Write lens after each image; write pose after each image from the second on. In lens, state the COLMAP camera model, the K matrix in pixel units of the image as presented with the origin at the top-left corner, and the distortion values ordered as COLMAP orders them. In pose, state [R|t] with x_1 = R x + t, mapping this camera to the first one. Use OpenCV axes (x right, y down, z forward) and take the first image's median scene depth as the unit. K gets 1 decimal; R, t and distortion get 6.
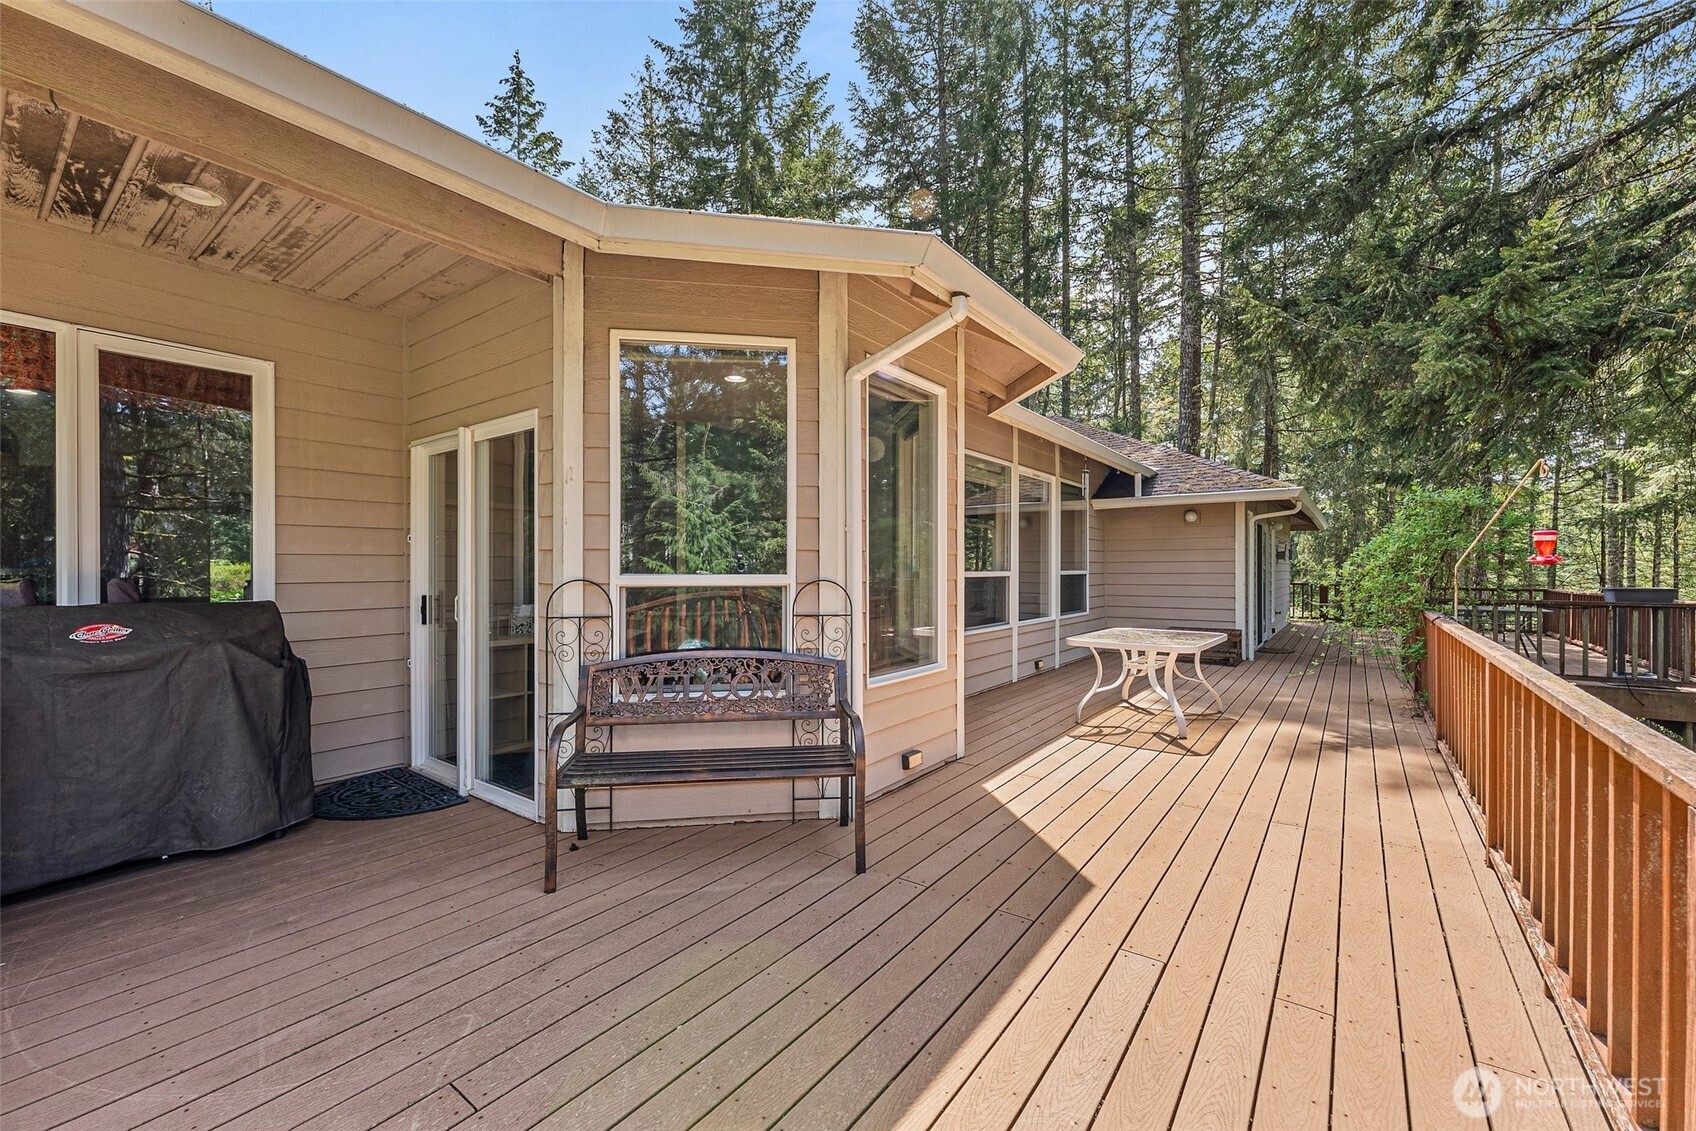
lens RADIAL K [[691.7, 0, 842.0], [0, 691.7, 561.4], [0, 0, 1]] dist [-0.000884, -0.000060]
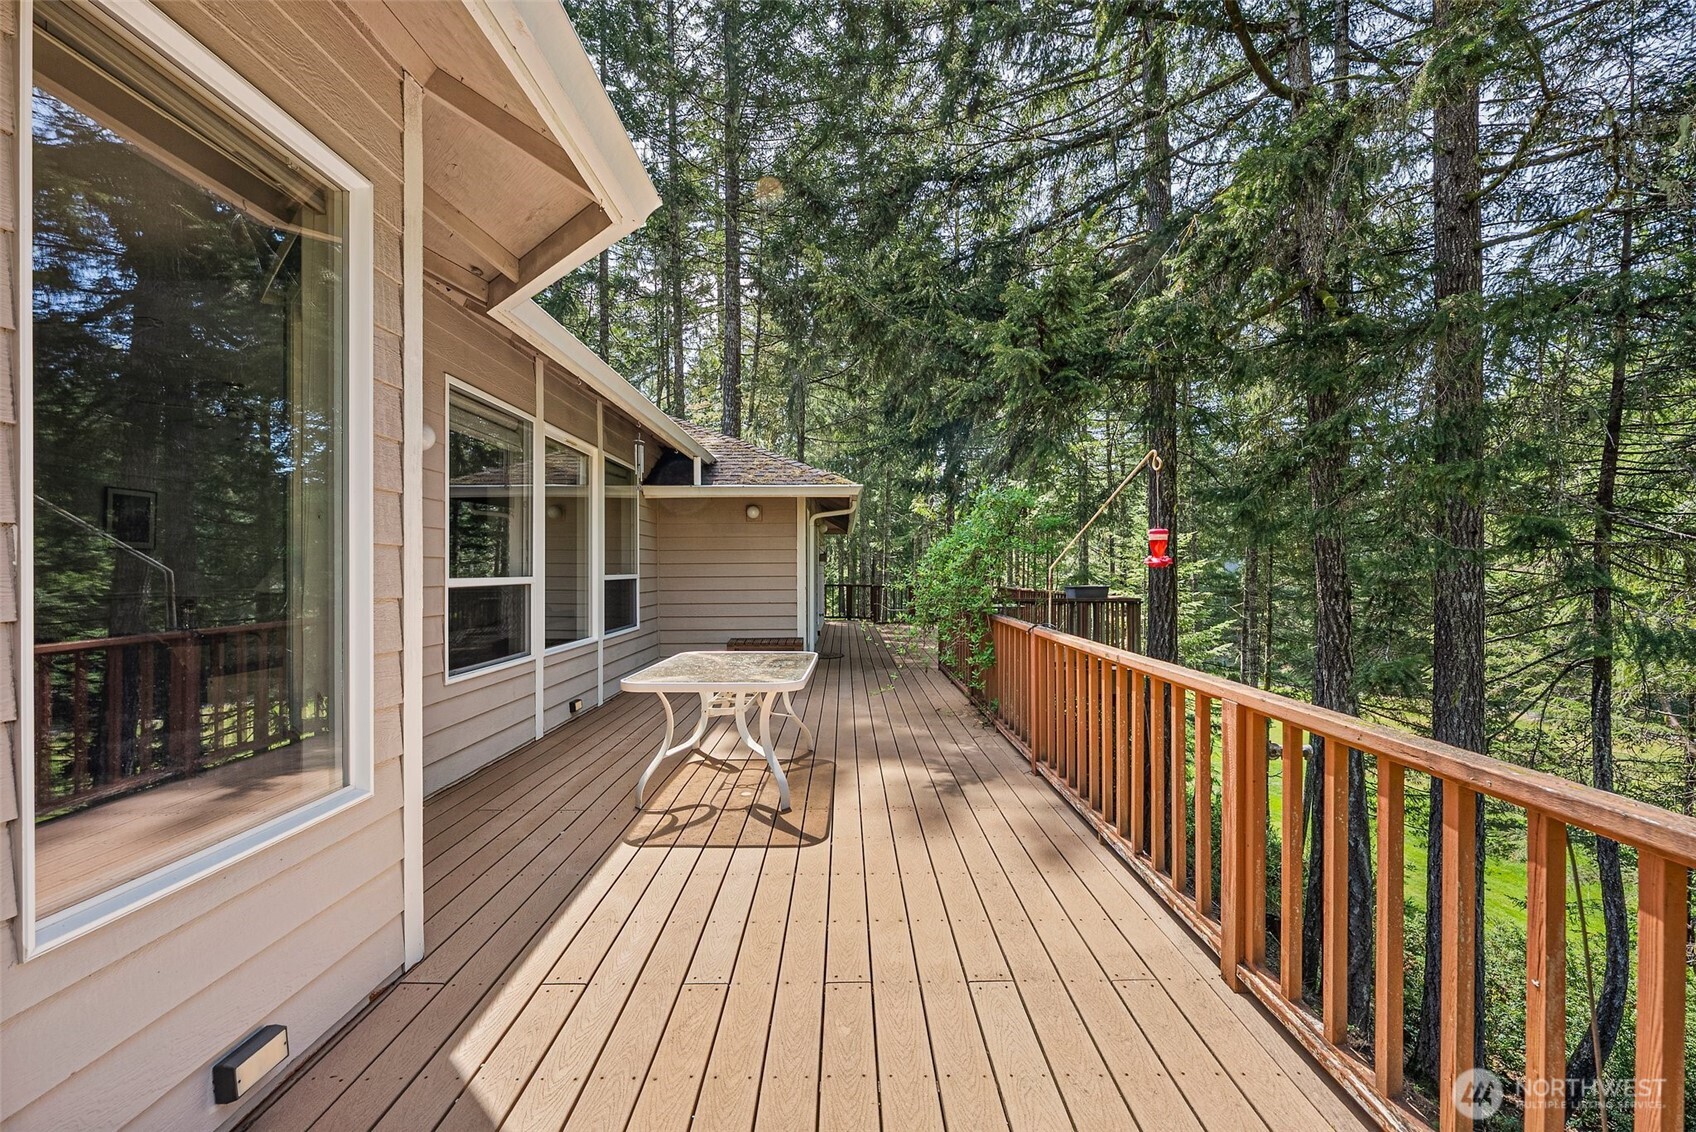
lens RADIAL K [[691.7, 0, 839.4], [0, 691.7, 561.9], [0, 0, 1]] dist [-0.000884, -0.000060]
pose [[0.798722, -0.000167, 0.601700, 0.078907], [0.002851, 0.999990, -0.003506, 0.002401], [-0.601693, 0.004516, 0.798715, 0.287621]]
